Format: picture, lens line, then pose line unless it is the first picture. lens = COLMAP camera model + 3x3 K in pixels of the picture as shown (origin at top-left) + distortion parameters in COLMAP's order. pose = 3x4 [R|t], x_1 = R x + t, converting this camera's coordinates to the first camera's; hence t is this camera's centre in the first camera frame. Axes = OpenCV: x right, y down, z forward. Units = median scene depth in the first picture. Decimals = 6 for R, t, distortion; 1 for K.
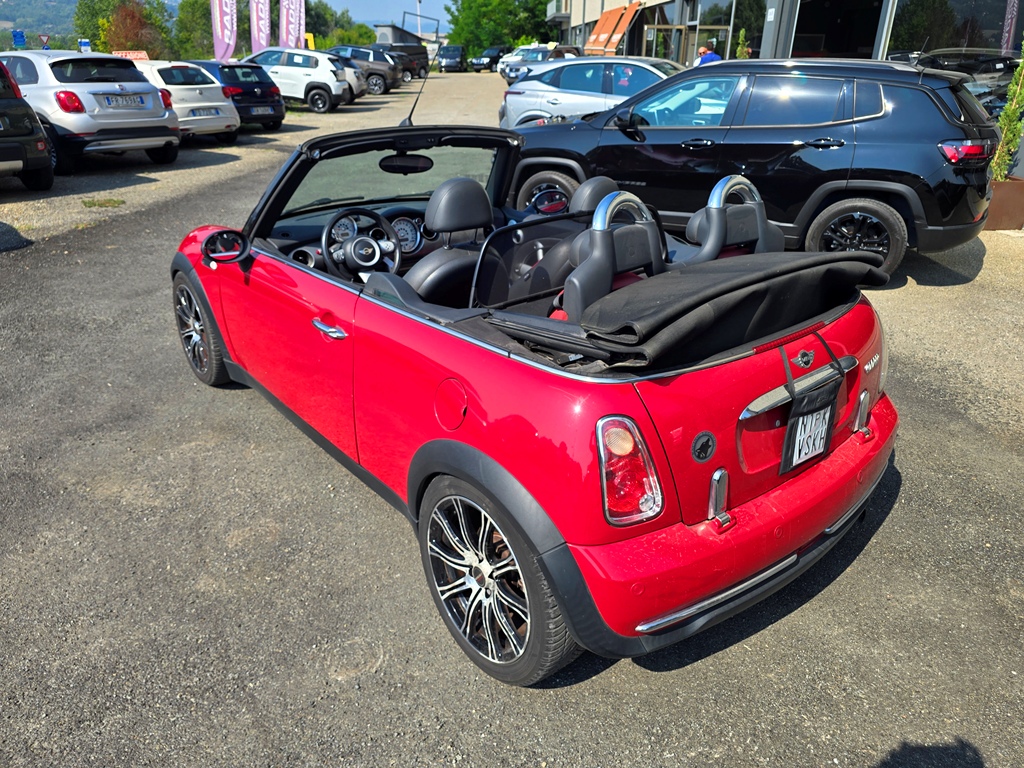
lens RADIAL K [[697.5, 0, 519.6], [0, 697.5, 383.5], [0, 0, 1]] dist [0.034282, -0.027556]
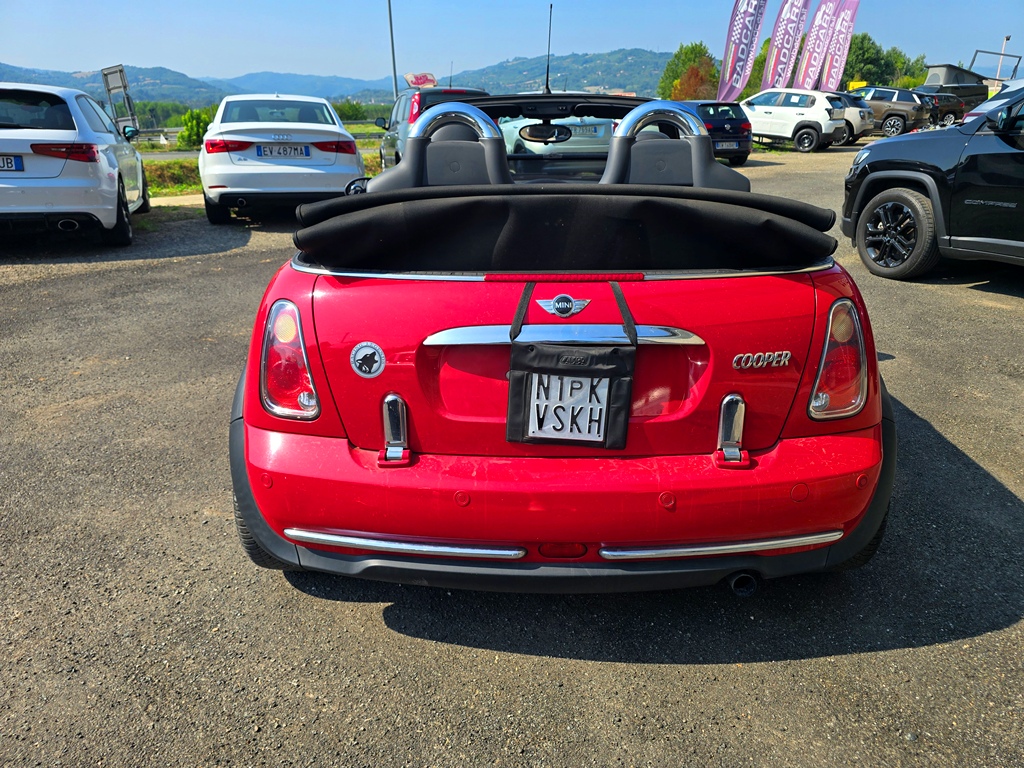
lens RADIAL K [[697.5, 0, 519.6], [0, 697.5, 383.5], [0, 0, 1]] dist [0.034282, -0.027556]
pose [[0.758632, 0.213384, -0.615585, 0.111642], [-0.253582, 0.967047, 0.022707, 0.005777], [0.600145, 0.138875, 0.787743, 0.047252]]
